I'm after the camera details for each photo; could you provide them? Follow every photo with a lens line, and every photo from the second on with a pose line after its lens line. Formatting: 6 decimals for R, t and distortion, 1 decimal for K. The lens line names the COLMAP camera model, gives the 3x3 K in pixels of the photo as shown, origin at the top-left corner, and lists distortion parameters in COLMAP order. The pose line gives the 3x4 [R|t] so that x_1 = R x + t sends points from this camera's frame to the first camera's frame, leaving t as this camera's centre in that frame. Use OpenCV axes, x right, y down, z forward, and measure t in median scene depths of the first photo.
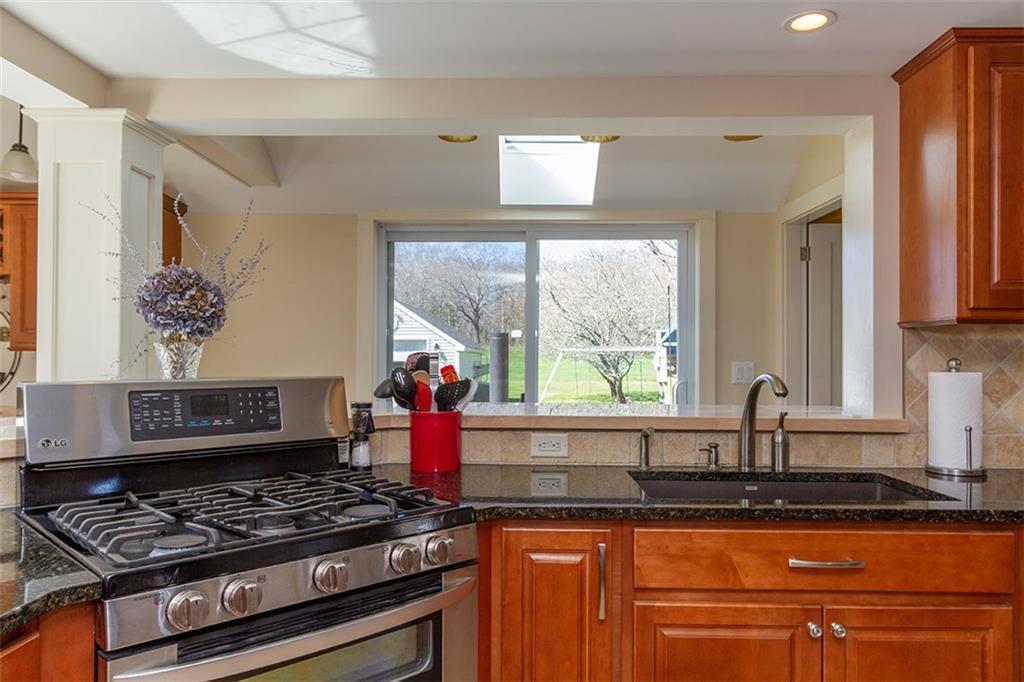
lens RADIAL K [[743.4, 0, 511.4], [0, 743.4, 344.7], [0, 0, 1]] dist [0.003682, -0.004467]
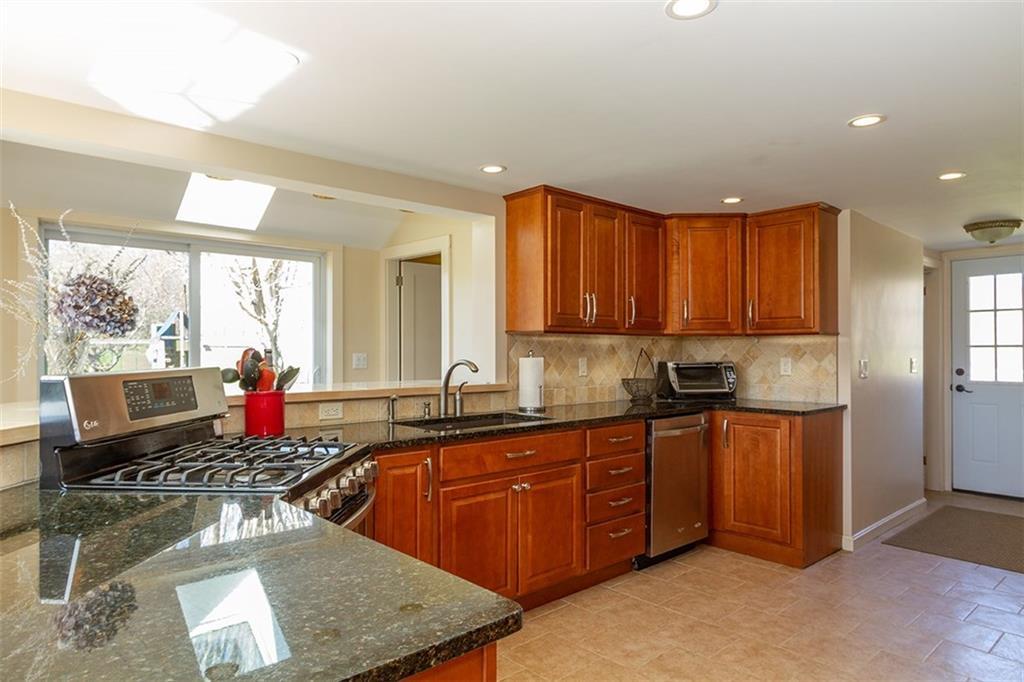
lens RADIAL K [[638.4, 0, 512.4], [0, 638.4, 342.9], [0, 0, 1]] dist [0.003210, 0.001421]
pose [[0.724640, 0.002712, 0.689122, -0.572146], [-0.007873, 0.999960, 0.004344, -0.008040], [-0.689082, -0.008573, 0.724633, -0.162676]]
